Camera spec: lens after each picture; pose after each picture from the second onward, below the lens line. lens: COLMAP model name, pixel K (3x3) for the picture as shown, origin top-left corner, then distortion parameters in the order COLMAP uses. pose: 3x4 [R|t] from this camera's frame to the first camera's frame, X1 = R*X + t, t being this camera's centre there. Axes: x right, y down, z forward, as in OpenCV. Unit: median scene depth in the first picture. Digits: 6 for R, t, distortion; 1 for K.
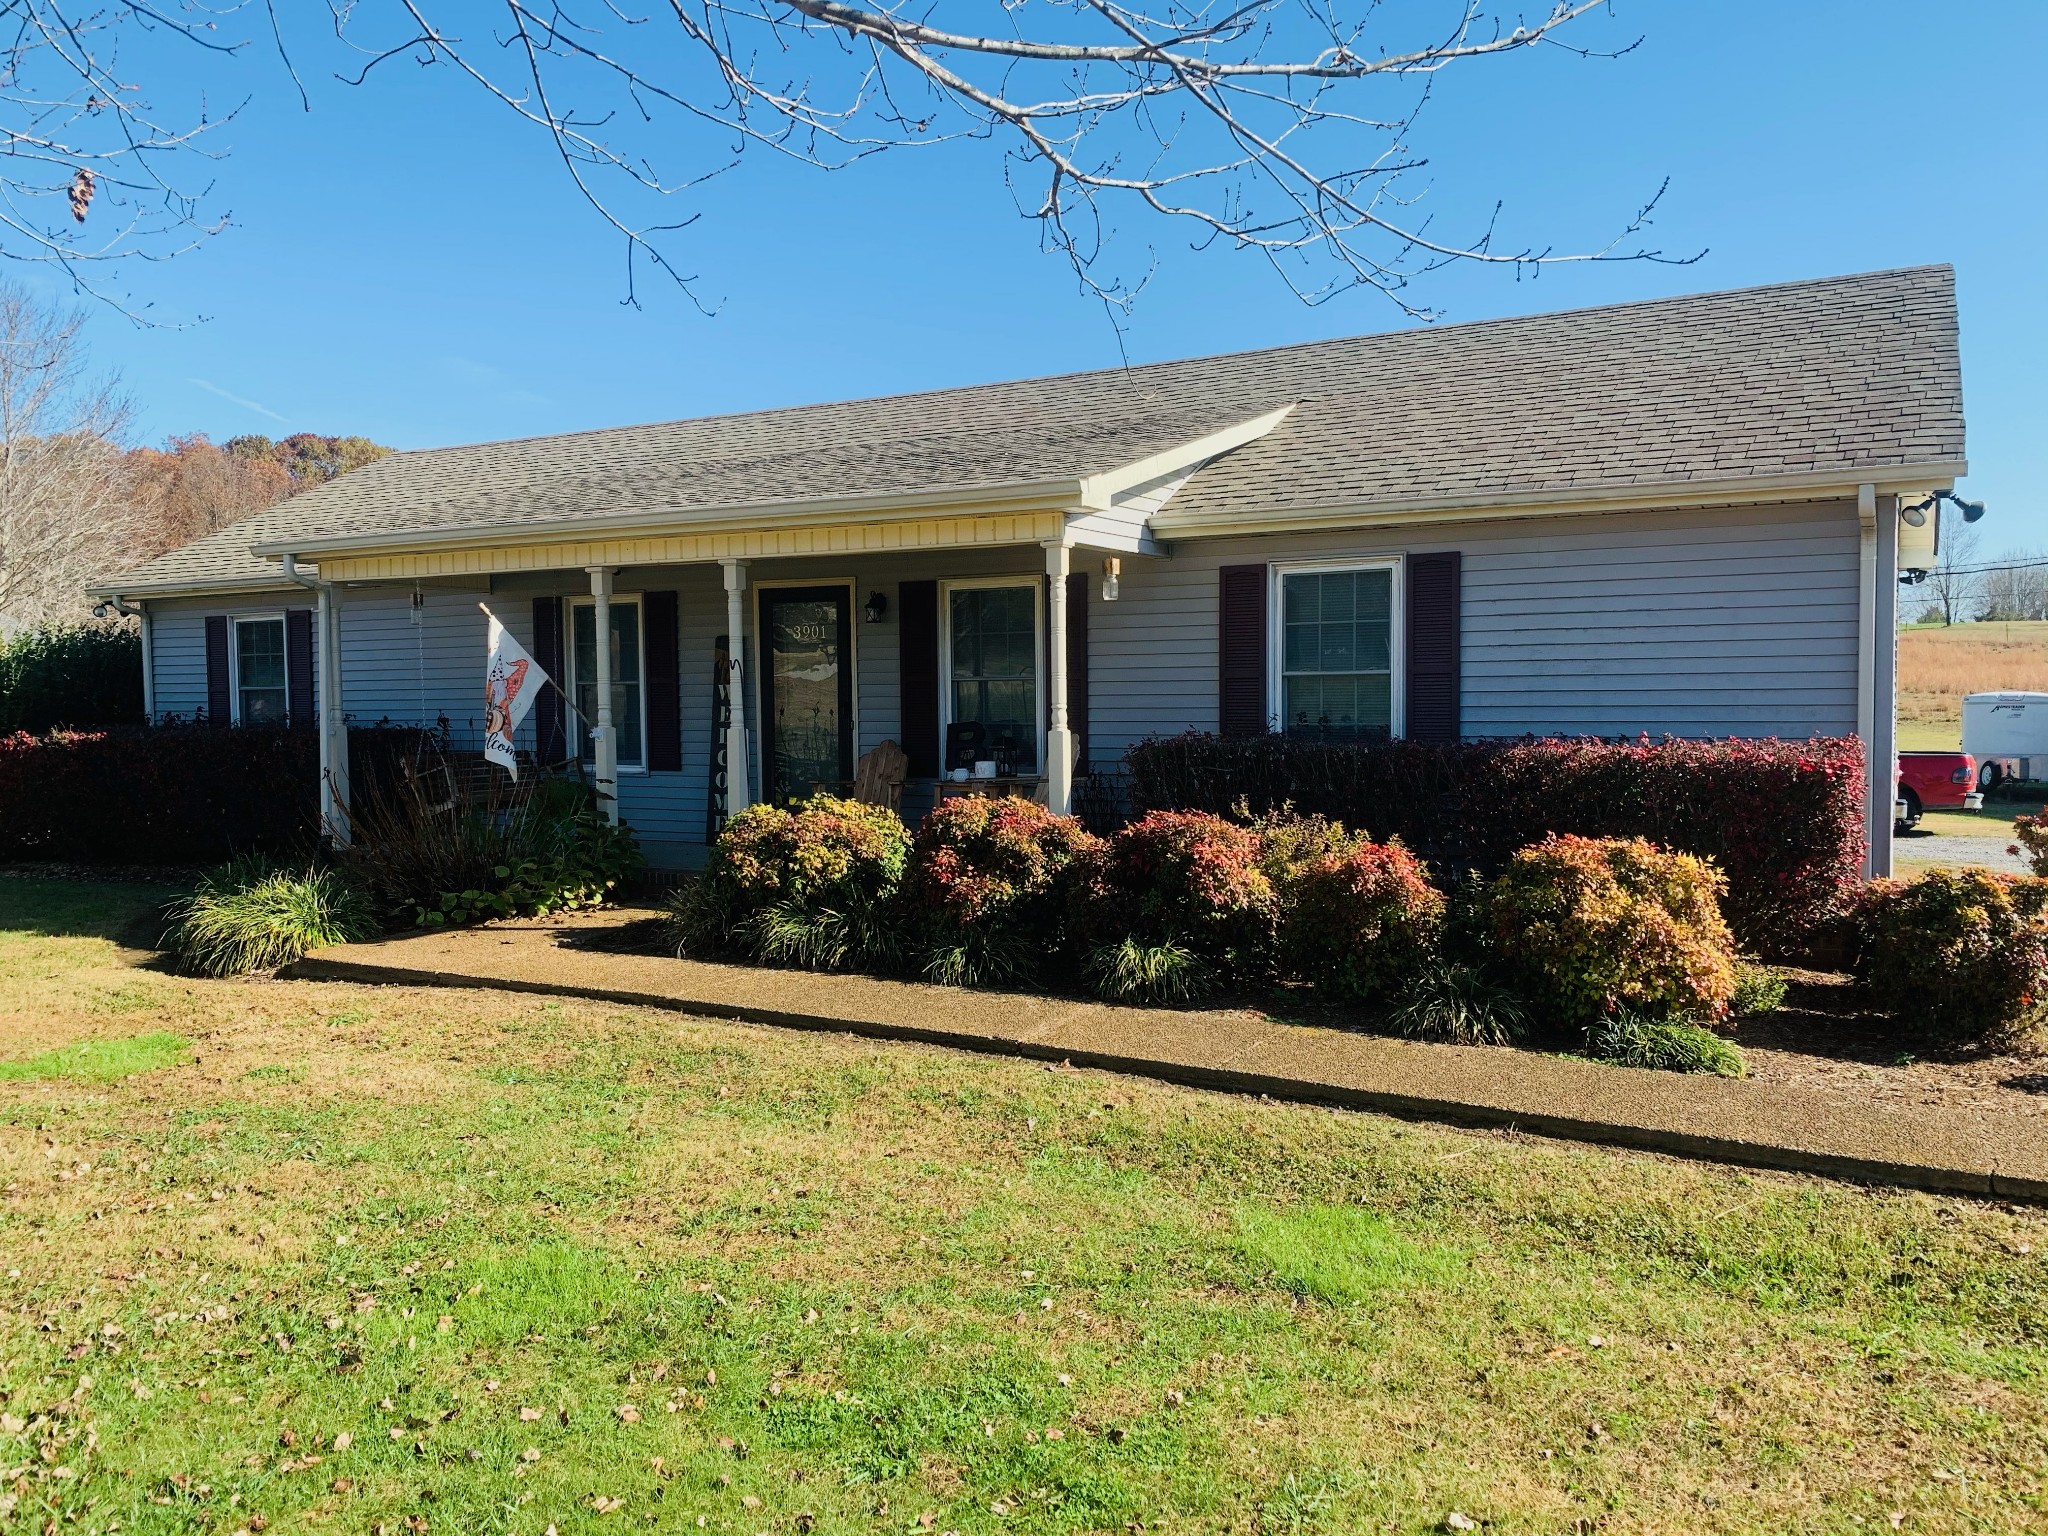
lens RADIAL K [[1486.1, 0, 1024.0], [0, 1486.1, 768.0], [0, 0, 1]] dist [0.182172, -0.197392]
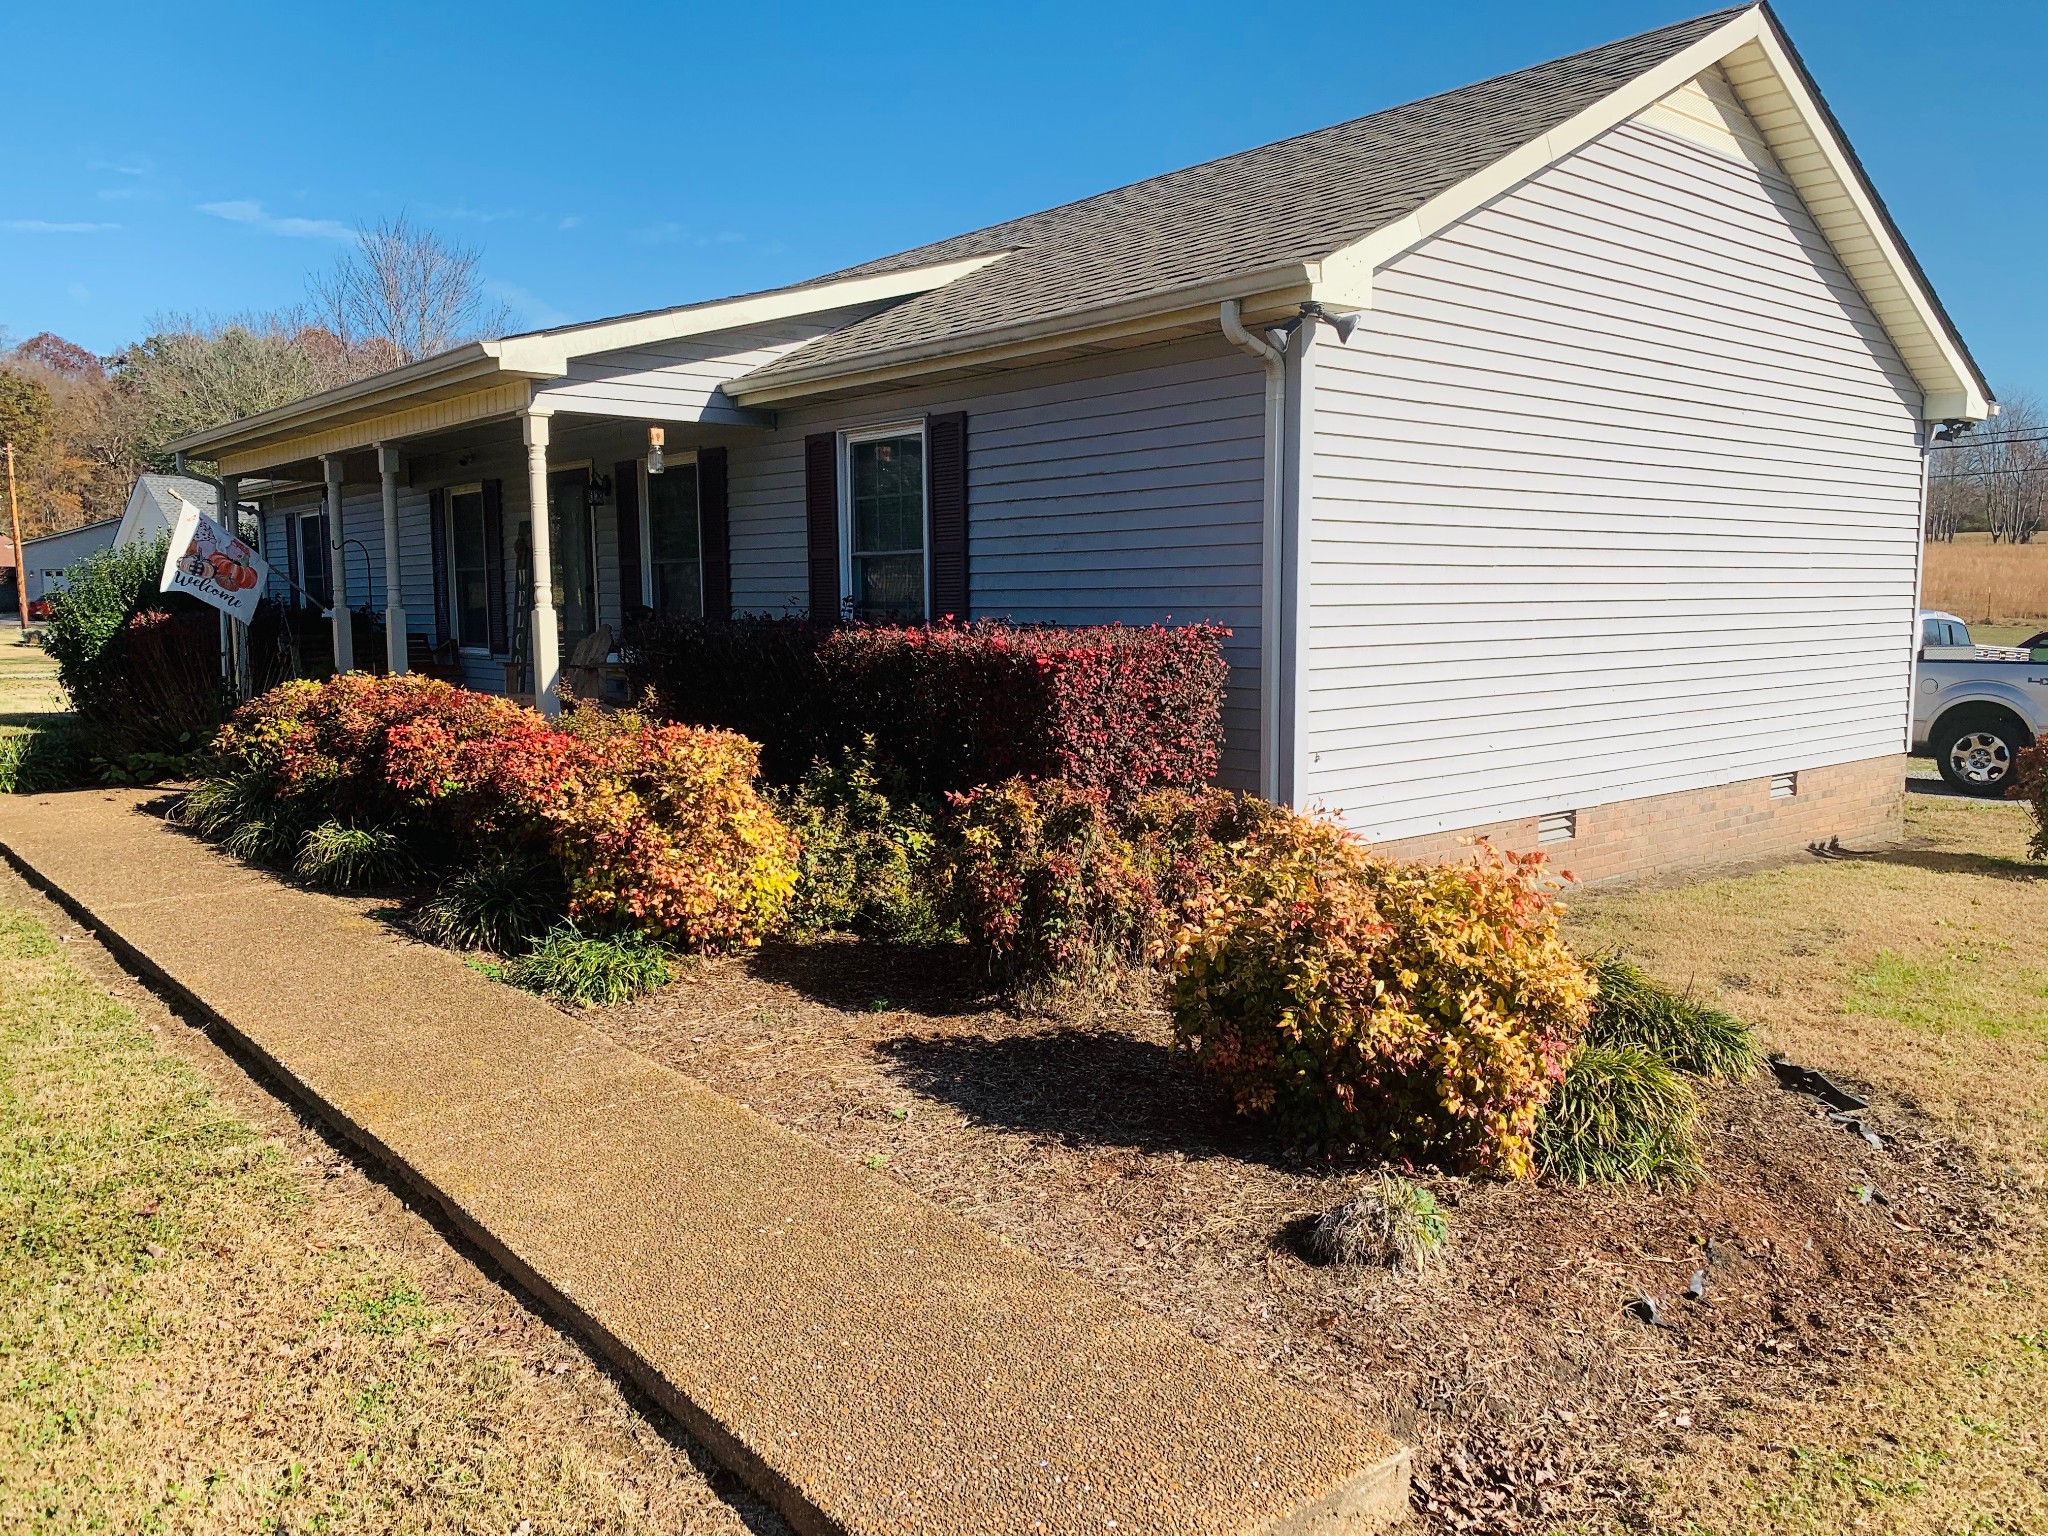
lens RADIAL K [[1486.1, 0, 1024.0], [0, 1486.1, 768.0], [0, 0, 1]] dist [0.182172, -0.197392]
pose [[0.934565, 0.043017, -0.353182, 0.619920], [-0.022537, 0.997828, 0.061898, 0.008328], [0.355078, -0.049888, 0.933505, 0.185248]]
